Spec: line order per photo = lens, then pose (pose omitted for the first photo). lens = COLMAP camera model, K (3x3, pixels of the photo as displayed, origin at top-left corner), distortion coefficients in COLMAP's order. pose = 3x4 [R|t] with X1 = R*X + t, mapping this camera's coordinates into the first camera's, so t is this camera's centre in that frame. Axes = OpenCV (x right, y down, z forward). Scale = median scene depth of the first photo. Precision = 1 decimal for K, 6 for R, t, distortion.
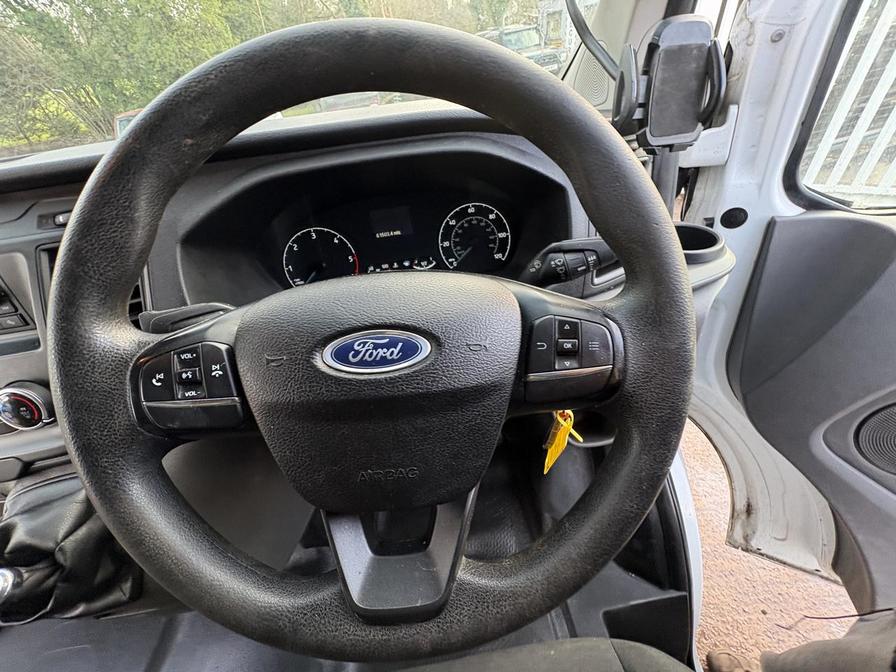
lens RADIAL K [[355.1, 0, 448.8], [0, 355.1, 338.8], [0, 0, 1]] dist [0.001545, -0.000785]
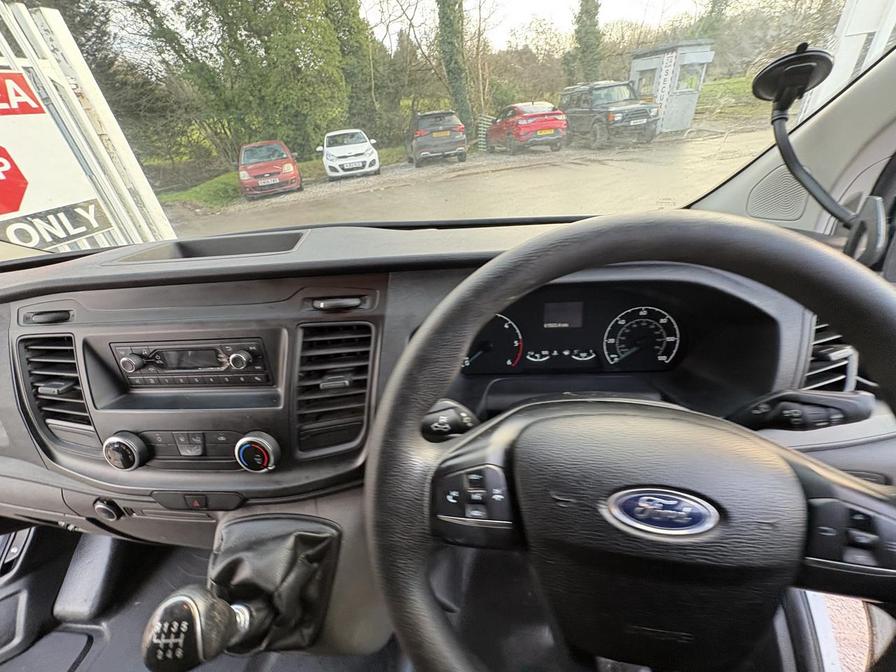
lens RADIAL K [[355.1, 0, 446.1], [0, 355.1, 336.7], [0, 0, 1]] dist [0.001545, -0.000785]
pose [[0.979899, 0.128467, -0.152623, -0.320560], [-0.141559, 0.986835, -0.078218, -0.131520], [0.140565, 0.098251, 0.985184, -0.078798]]
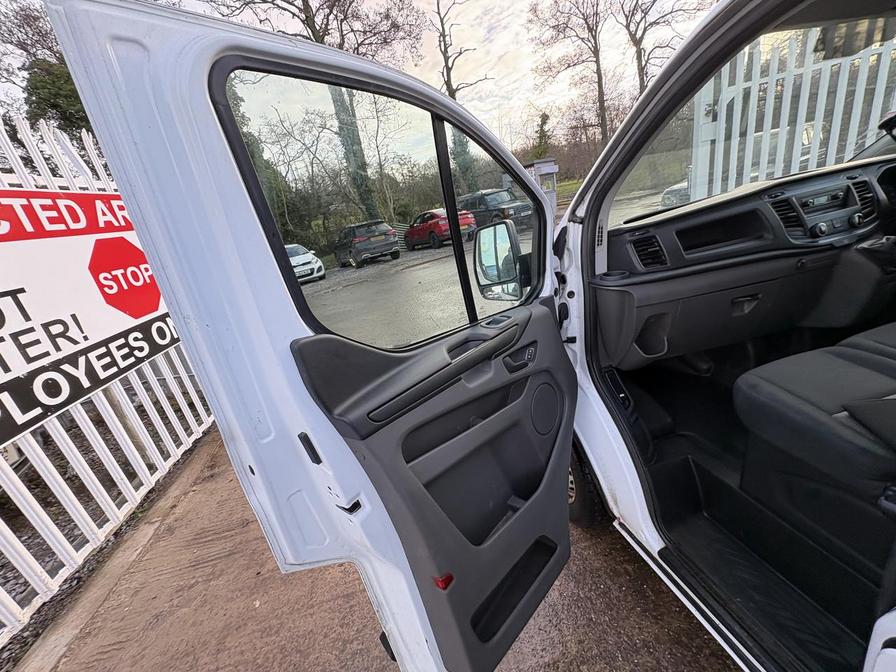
lens RADIAL K [[355.1, 0, 447.6], [0, 355.1, 334.8], [0, 0, 1]] dist [0.001545, -0.000785]
pose [[0.990307, -0.102208, 0.094048, -3.628225], [0.128264, 0.932760, -0.336908, 1.109990], [-0.053290, 0.345706, 0.936828, -0.911065]]
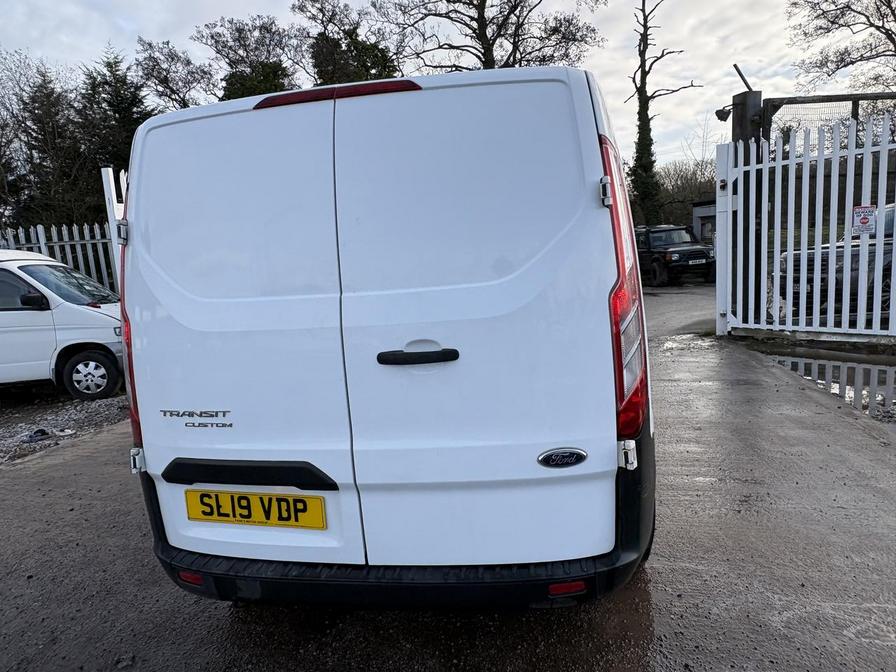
lens RADIAL K [[570.2, 0, 452.8], [0, 570.2, 336.9], [0, 0, 1]] dist [0.004324, -0.002072]
pose [[0.963287, 0.089791, -0.253013, 1.237470], [-0.201972, 0.863254, -0.462602, 5.658370], [0.176877, 0.496720, 0.849696, -7.009924]]
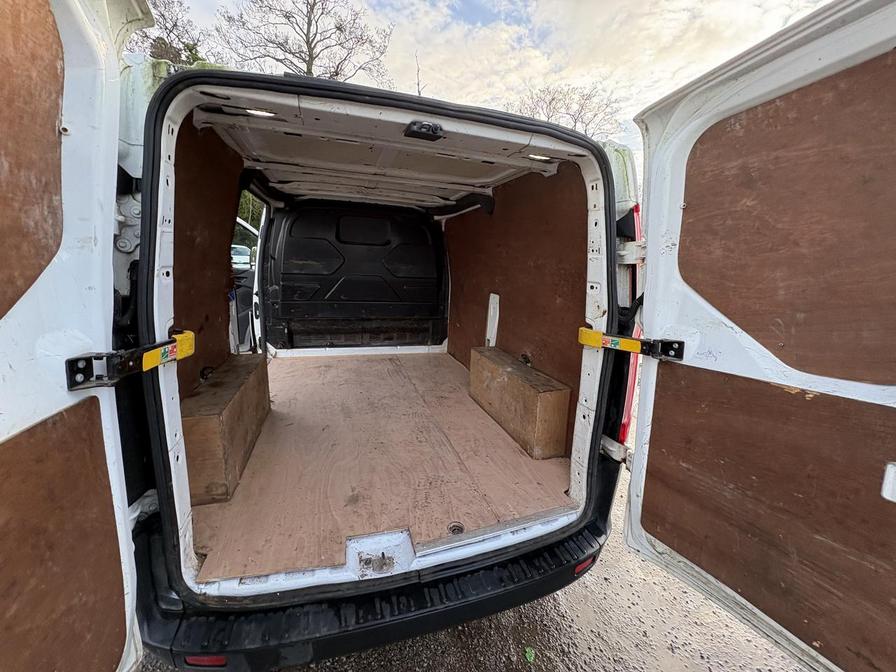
lens RADIAL K [[355.1, 0, 447.5], [0, 355.1, 337.0], [0, 0, 1]] dist [0.001545, -0.000785]
pose [[0.966857, 0.126640, 0.221699, -0.484385], [-0.016498, 0.897493, -0.440721, 4.963514], [-0.254786, 0.422456, 0.869836, -6.104533]]
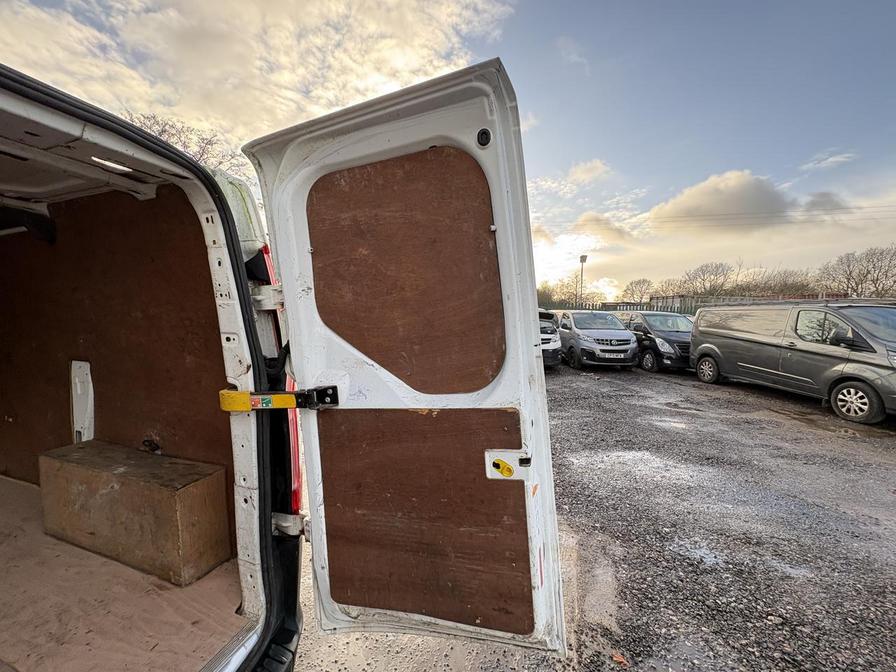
lens RADIAL K [[355.1, 0, 447.6], [0, 355.1, 336.7], [0, 0, 1]] dist [0.001545, -0.000785]
pose [[0.455913, 0.077689, 0.886627, -0.218034], [0.495654, 0.805248, -0.325429, 4.801566], [-0.739237, 0.587827, 0.328616, -5.941046]]
